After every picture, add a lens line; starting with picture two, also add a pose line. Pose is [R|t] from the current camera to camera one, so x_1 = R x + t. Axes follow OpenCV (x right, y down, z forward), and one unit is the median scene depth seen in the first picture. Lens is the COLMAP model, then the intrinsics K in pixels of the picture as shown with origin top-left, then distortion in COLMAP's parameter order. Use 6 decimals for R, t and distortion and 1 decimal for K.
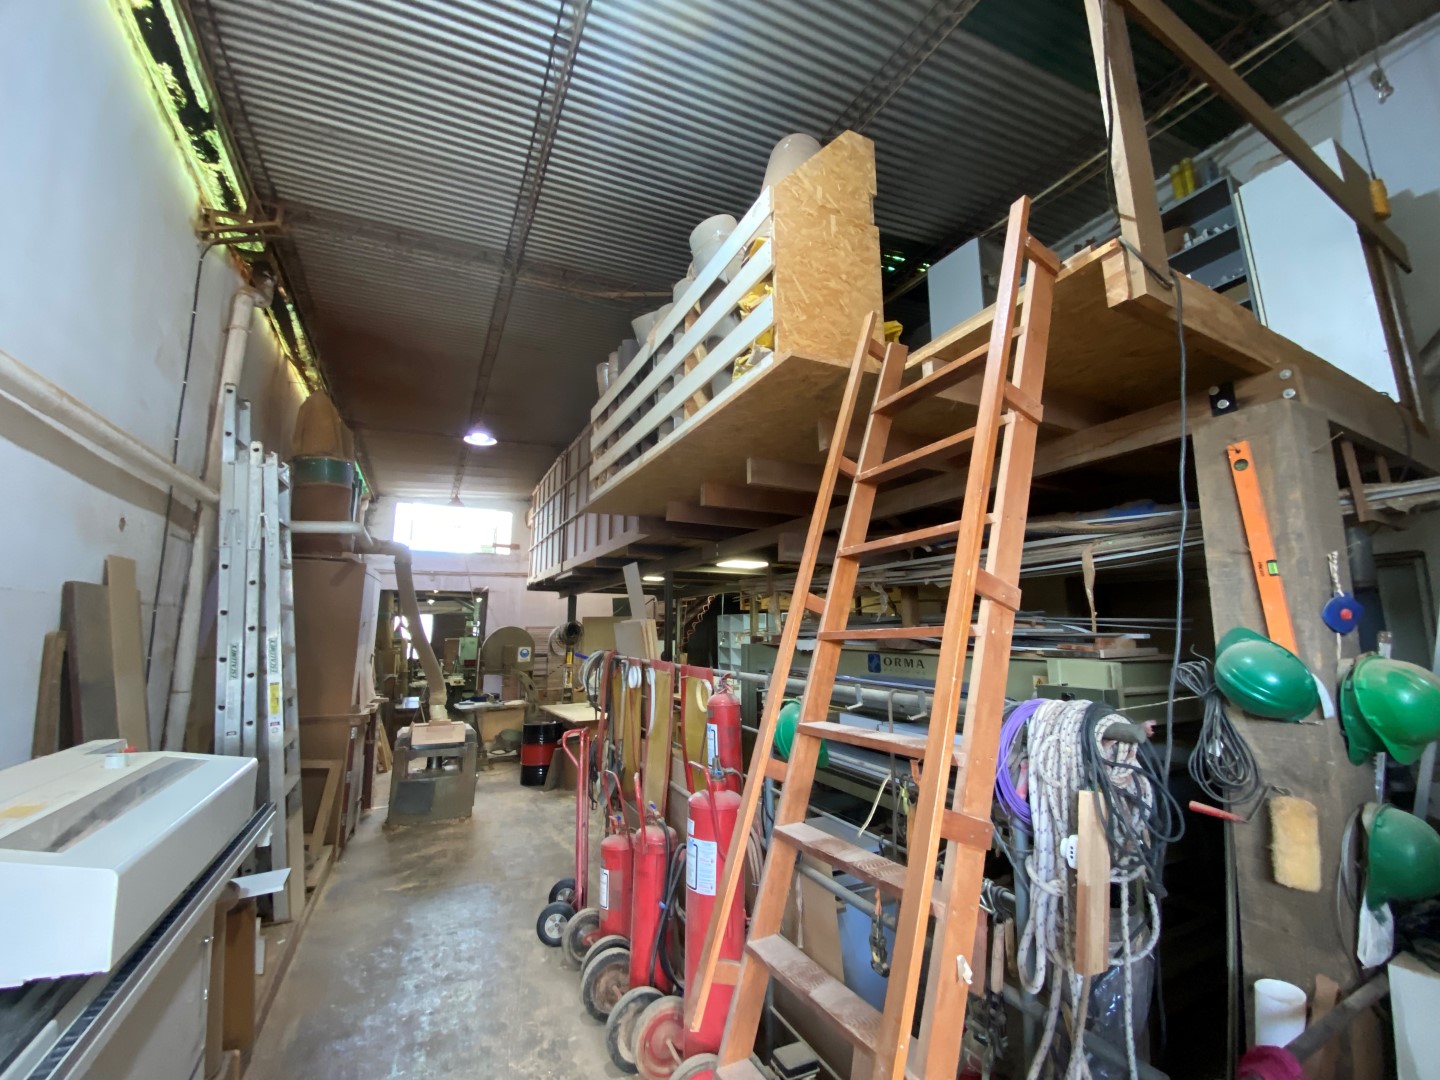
lens RADIAL K [[576.6, 0, 722.7], [0, 576.6, 530.4], [0, 0, 1]] dist [0.032907, -0.000115]
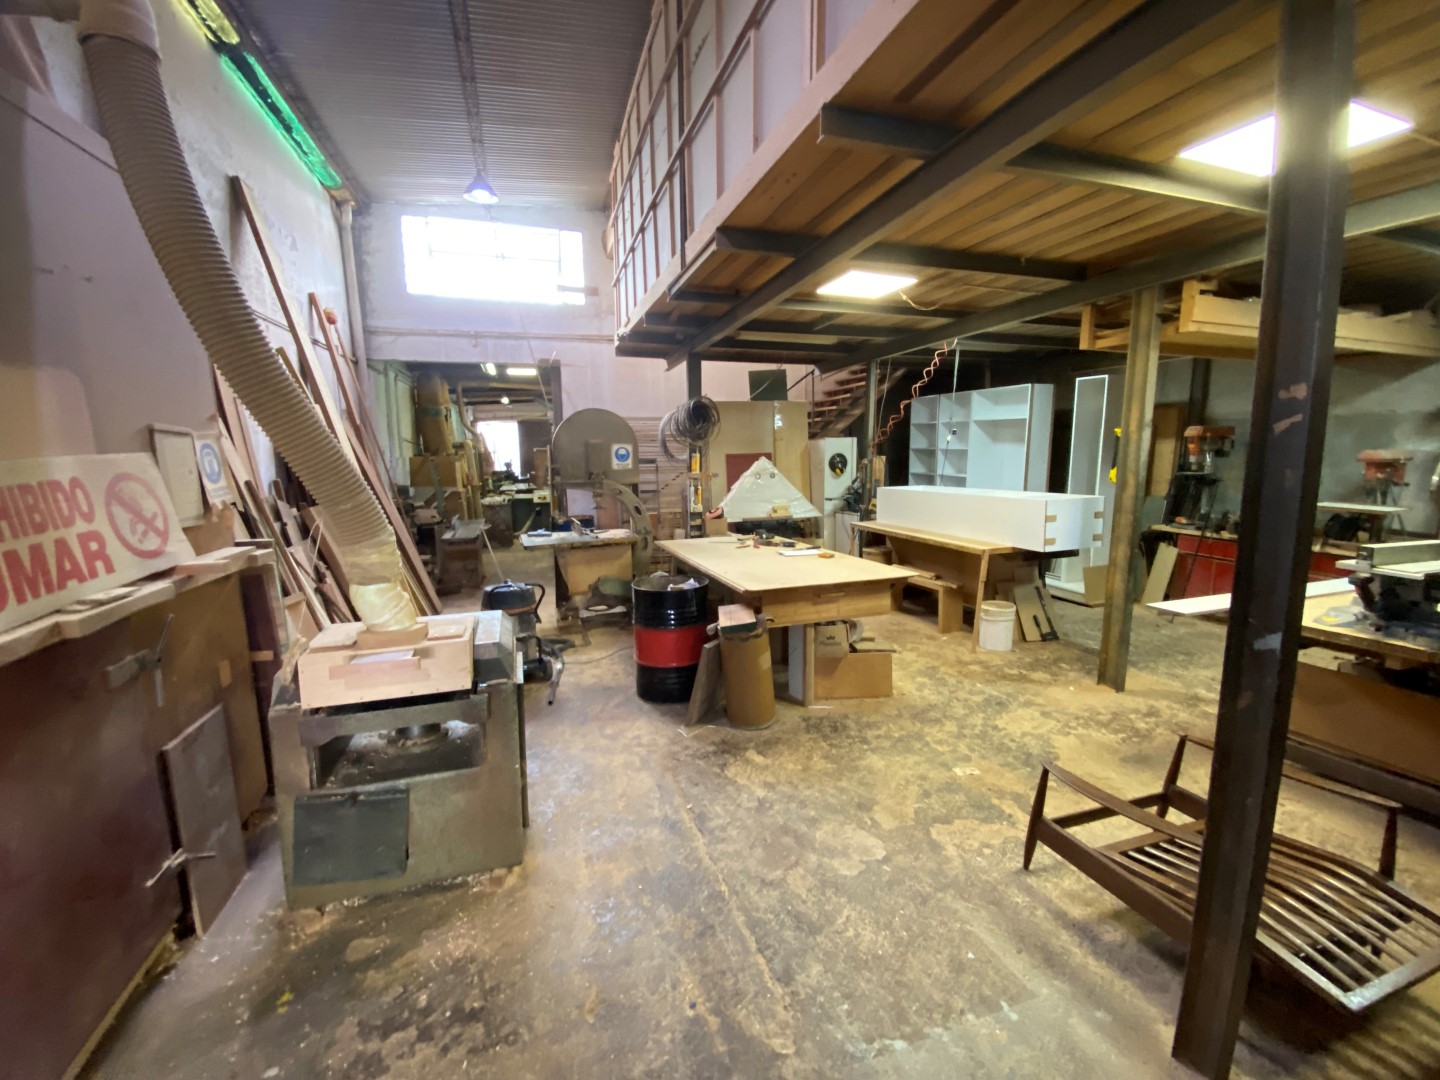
lens RADIAL K [[576.6, 0, 722.7], [0, 576.6, 530.4], [0, 0, 1]] dist [0.032907, -0.000115]
pose [[0.988194, 0.011552, -0.152770, -0.150696], [0.036298, 0.951110, 0.306711, 0.109330], [0.148844, -0.308635, 0.939462, 0.441361]]
